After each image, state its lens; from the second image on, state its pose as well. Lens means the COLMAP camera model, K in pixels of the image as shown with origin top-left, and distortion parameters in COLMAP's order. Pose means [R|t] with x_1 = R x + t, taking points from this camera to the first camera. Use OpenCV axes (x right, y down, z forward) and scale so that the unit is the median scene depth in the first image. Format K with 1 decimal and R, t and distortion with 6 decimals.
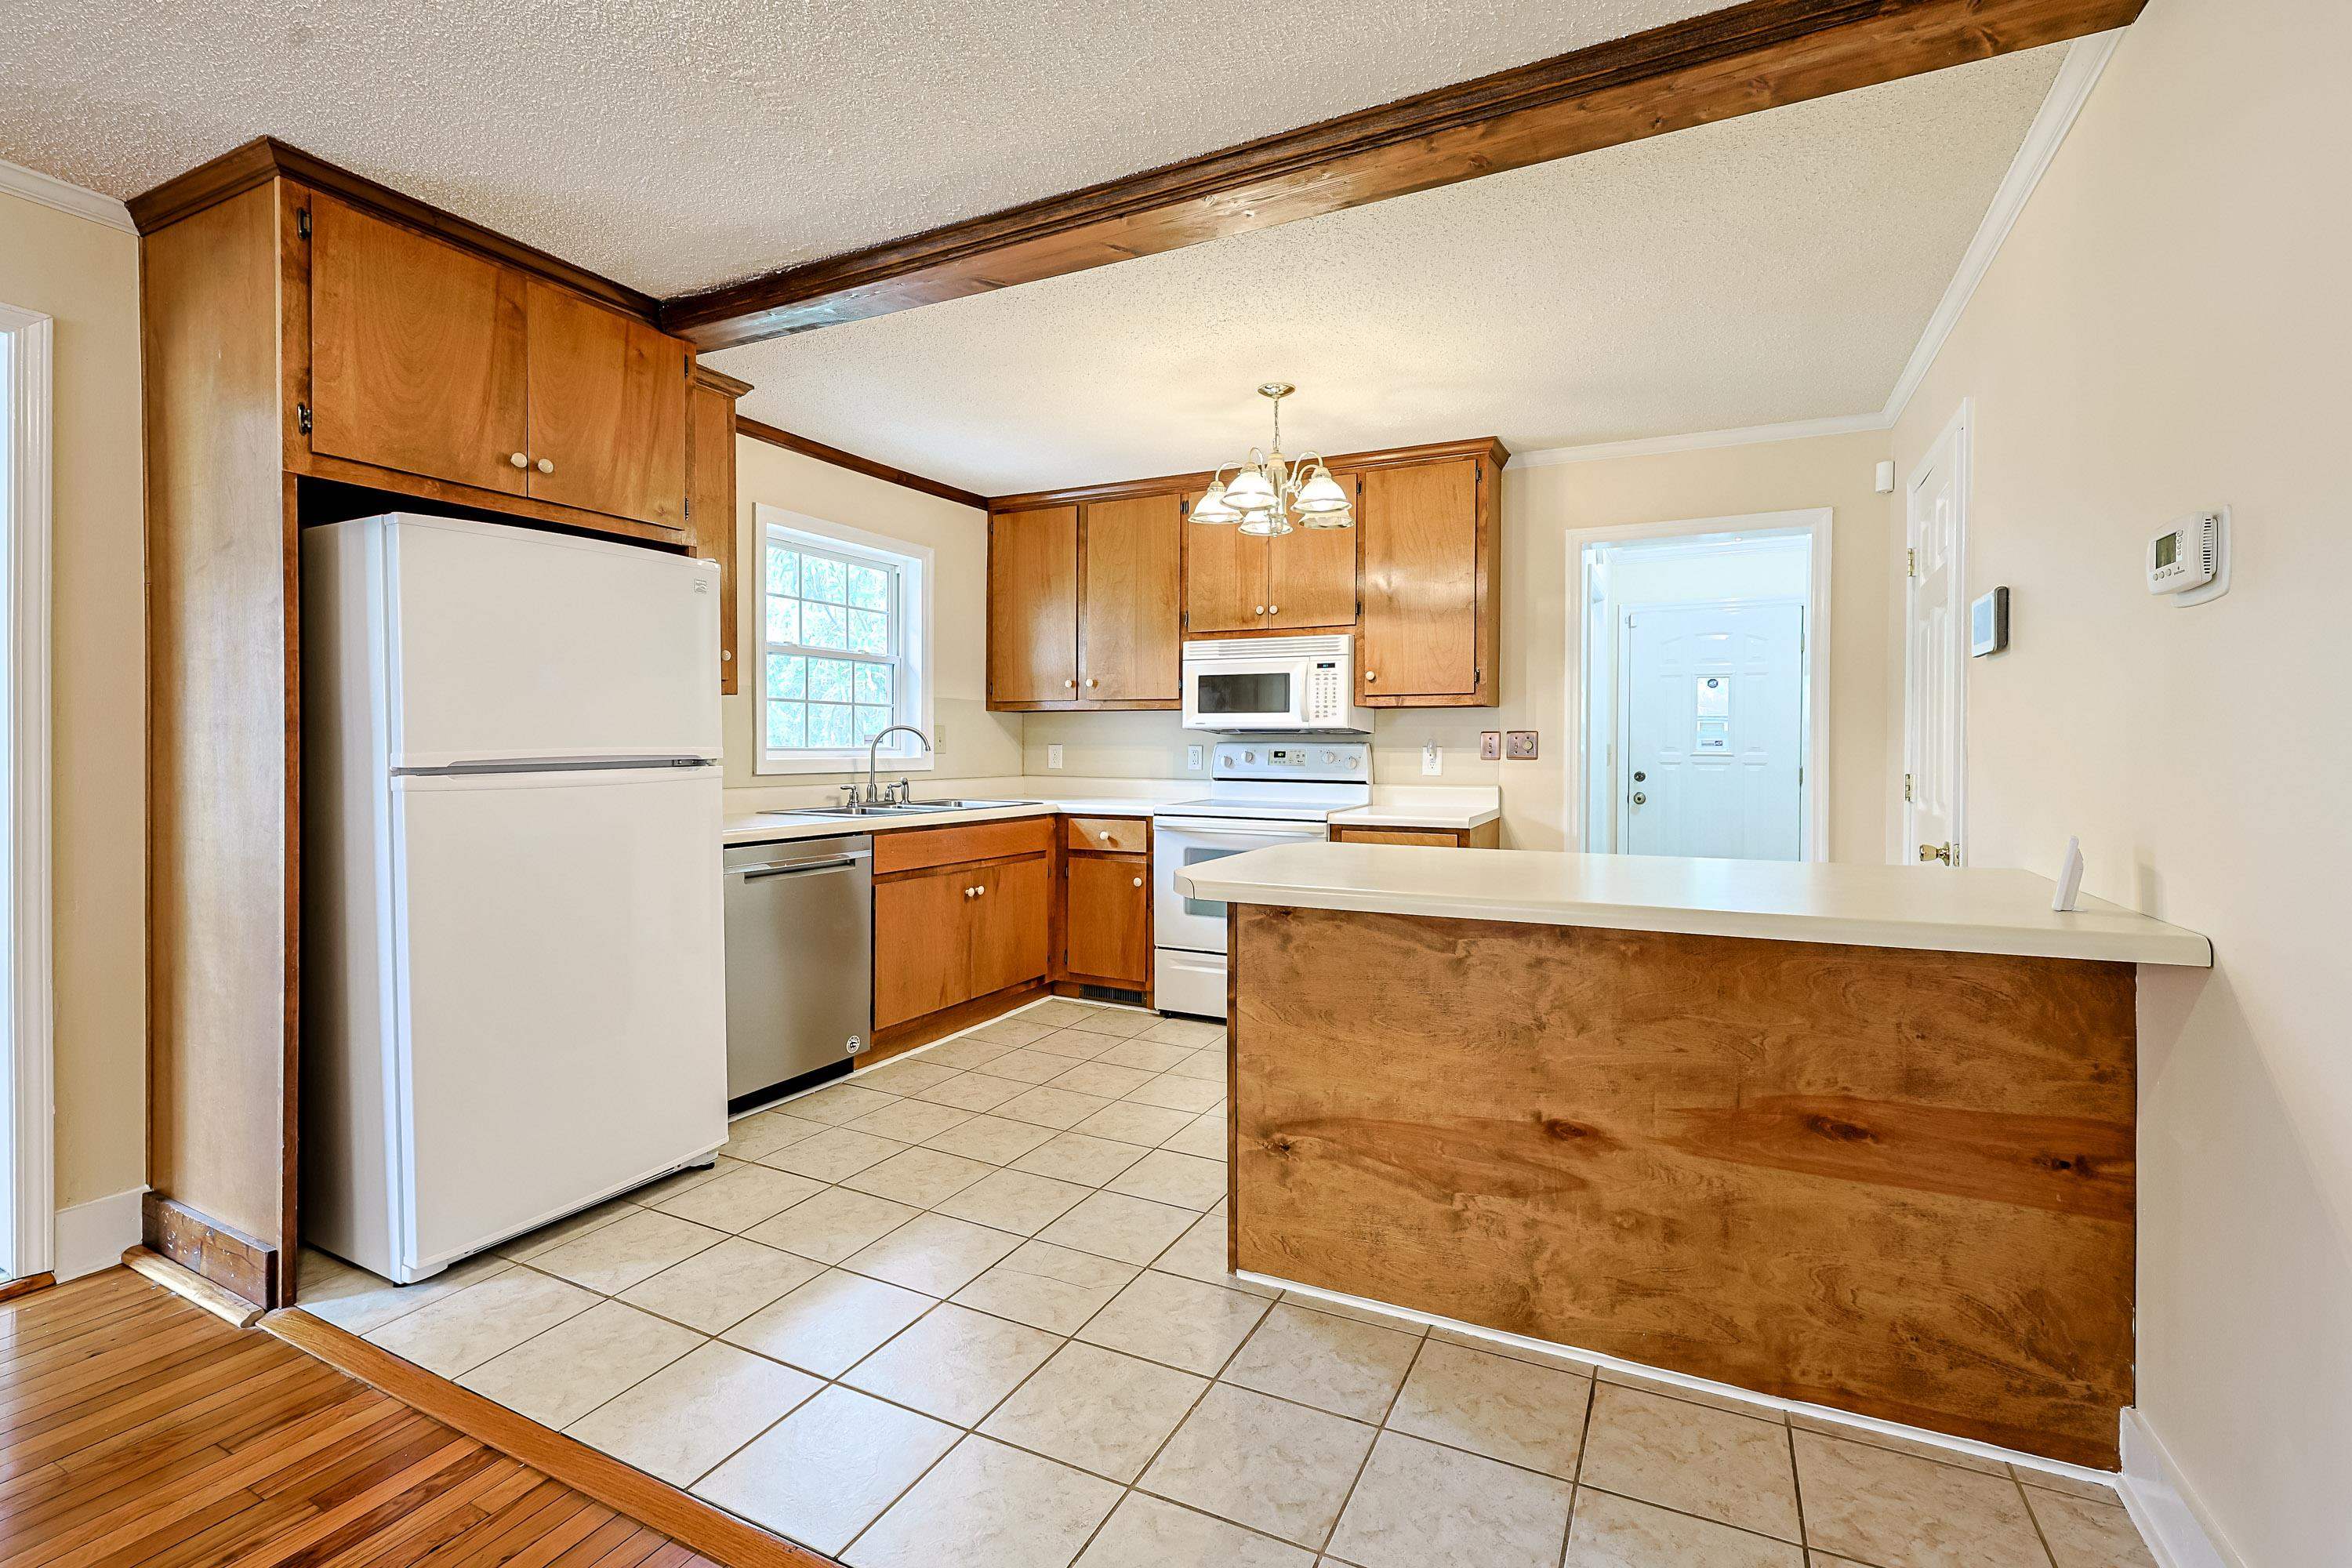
lens RADIAL K [[957.2, 0, 1234.2], [0, 957.2, 756.9], [0, 0, 1]] dist [0.001160, 0.000118]
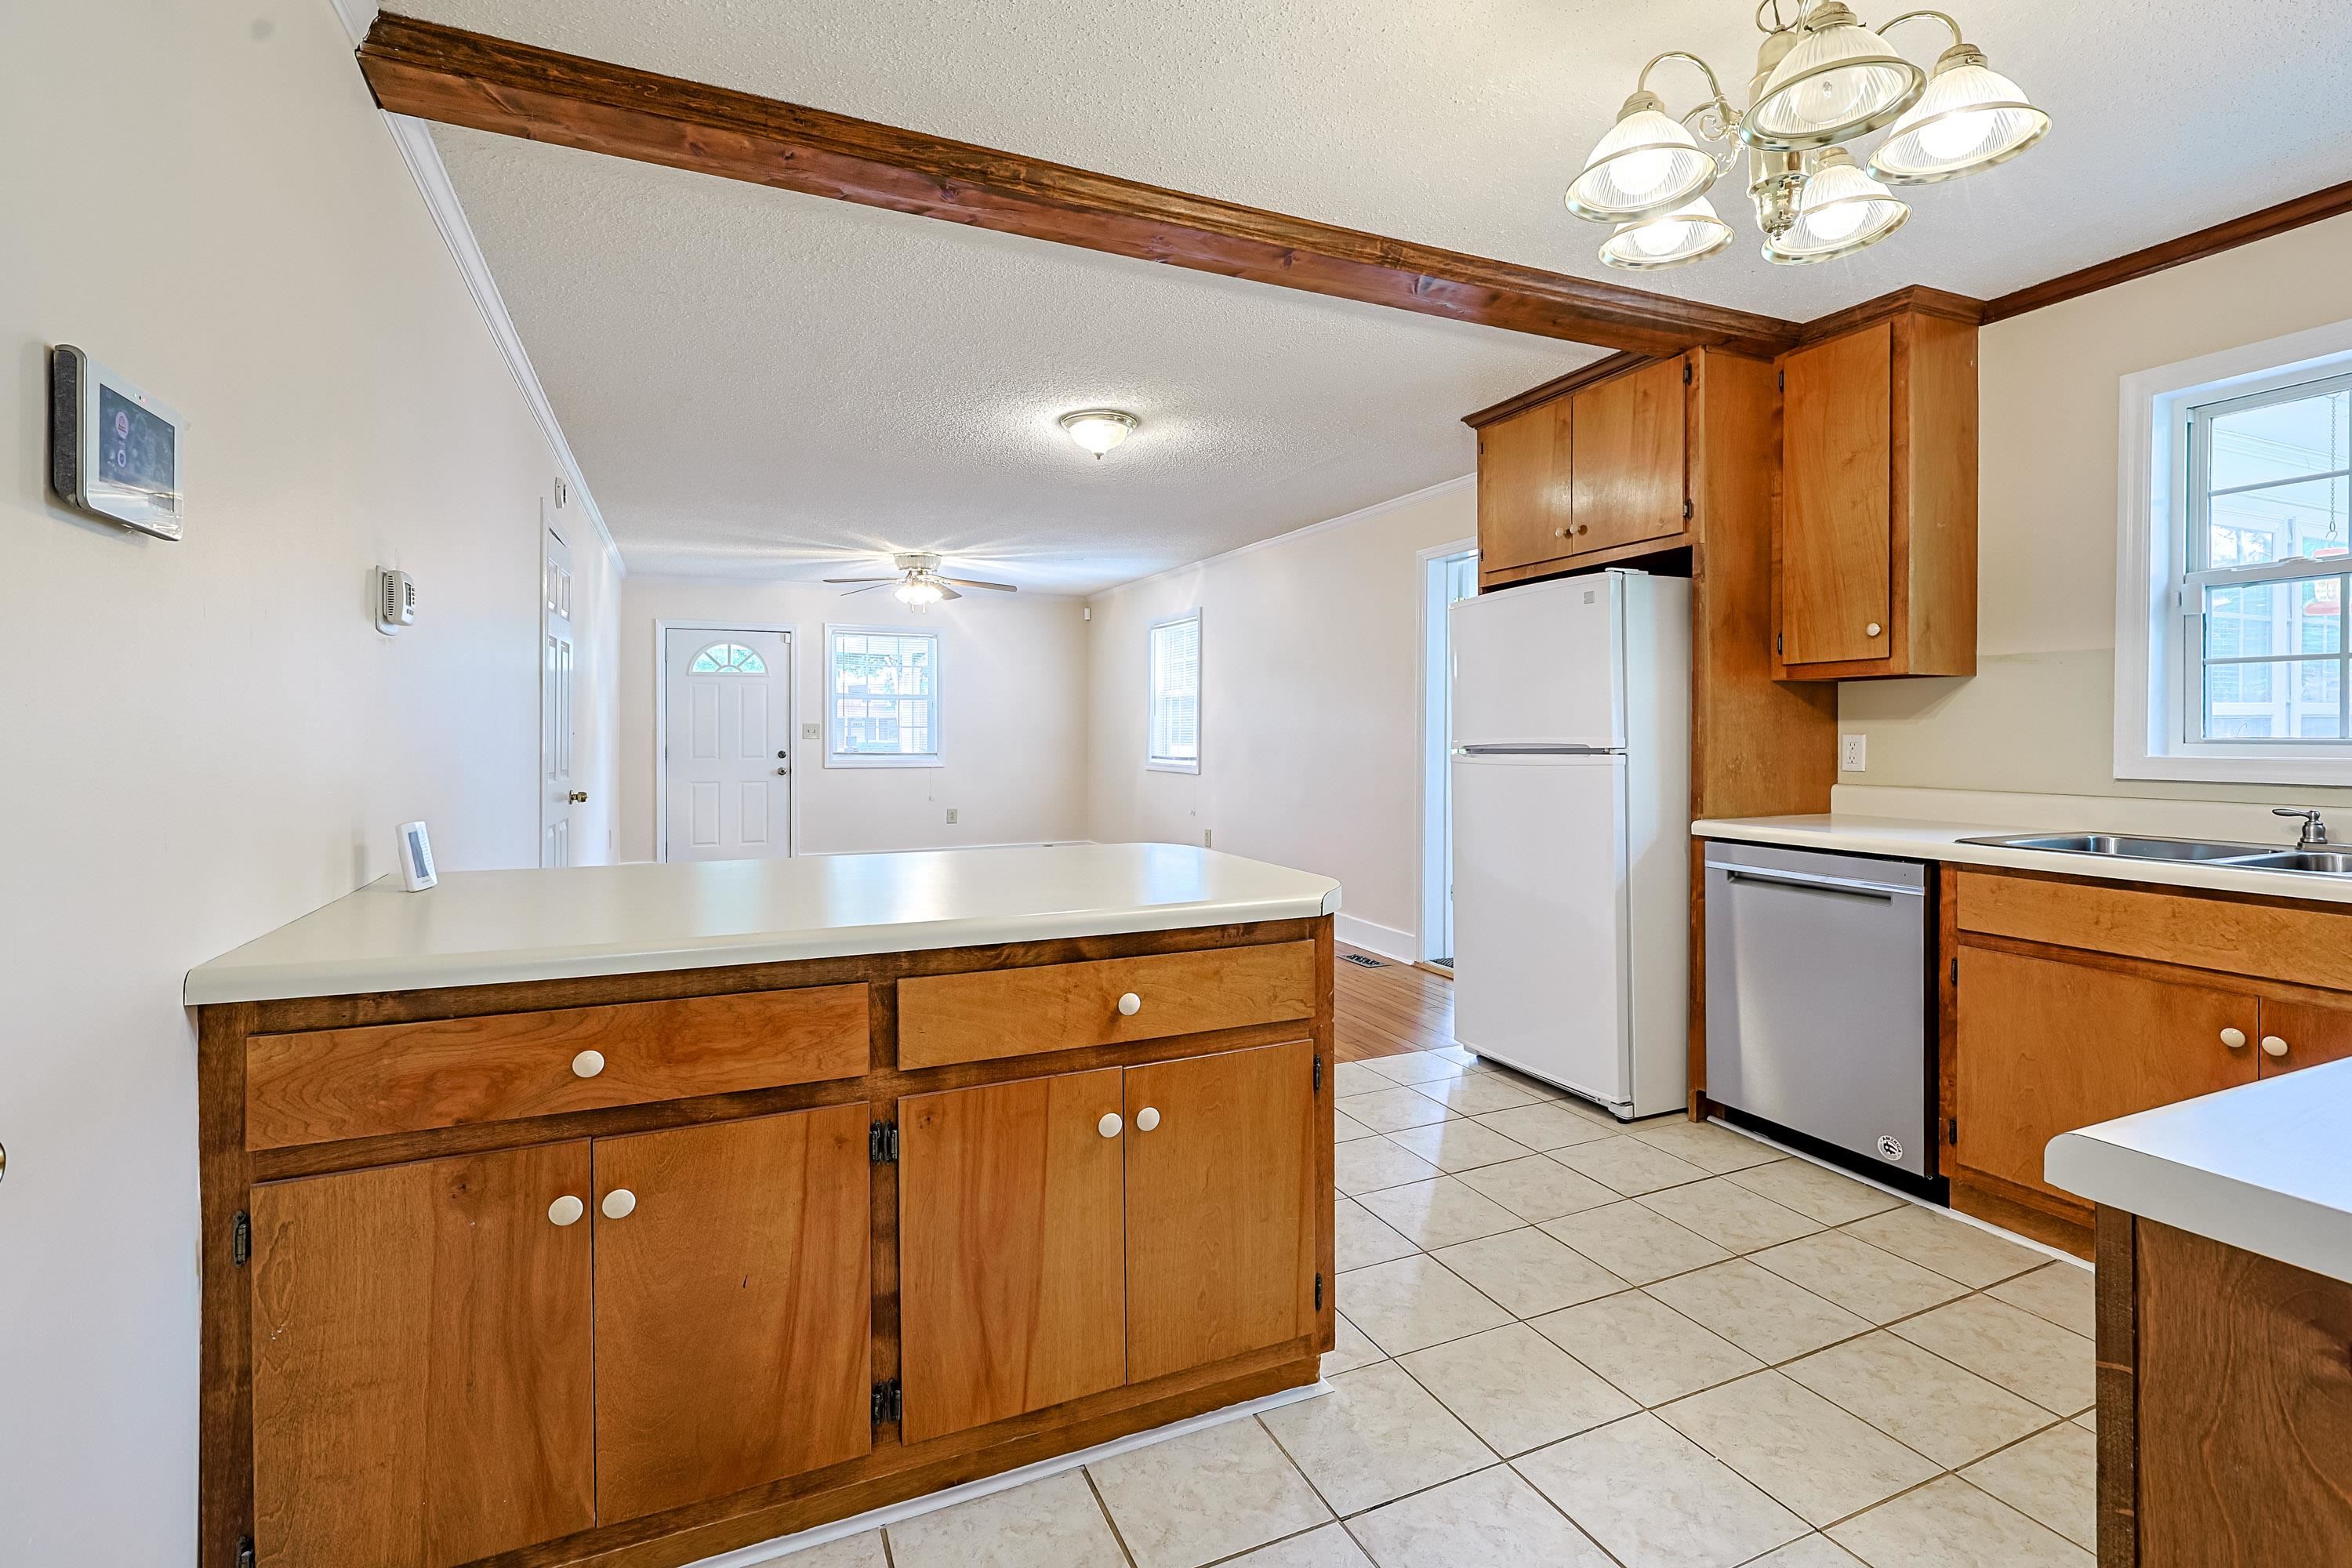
lens RADIAL K [[1068.5, 0, 1187.7], [0, 1068.5, 728.6], [0, 0, 1]] dist [-0.001862, 0.000493]
pose [[-0.625578, -0.000528, -0.780161, 0.617627], [-0.005665, 0.999976, 0.003866, -0.019994], [0.780141, 0.006839, -0.625566, 1.184020]]
